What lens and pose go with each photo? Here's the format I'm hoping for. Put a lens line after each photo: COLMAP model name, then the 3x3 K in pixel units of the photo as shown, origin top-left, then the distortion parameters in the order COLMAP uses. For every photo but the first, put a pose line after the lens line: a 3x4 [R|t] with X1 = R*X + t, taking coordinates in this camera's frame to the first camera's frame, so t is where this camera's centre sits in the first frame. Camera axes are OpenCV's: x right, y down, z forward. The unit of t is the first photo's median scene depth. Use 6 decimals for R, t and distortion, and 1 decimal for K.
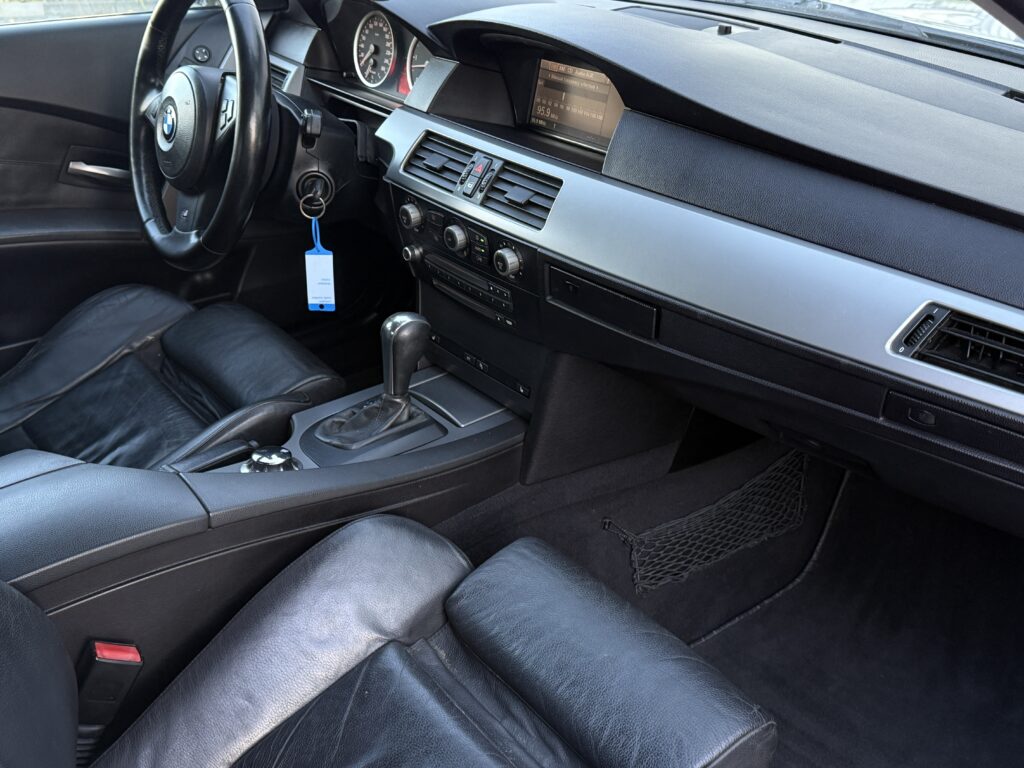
lens RADIAL K [[1089.4, 0, 512.9], [0, 1089.4, 383.4], [0, 0, 1]] dist [0.104540, 0.000000]
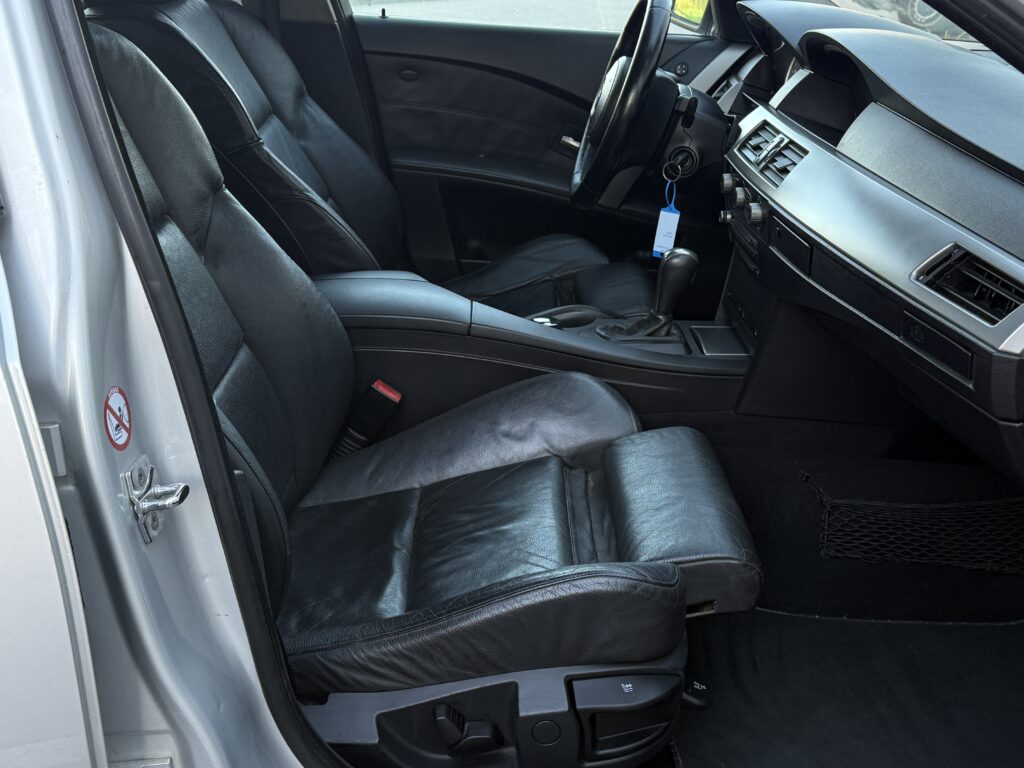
lens RADIAL K [[1195.1, 0, 511.0], [0, 1195.1, 384.6], [0, 0, 1]] dist [0.094631, 0.000000]
pose [[0.801507, 0.257239, -0.539828, 0.491525], [-0.322655, 0.946095, -0.028228, 0.173999], [0.503467, 0.196803, 0.841302, -0.205306]]
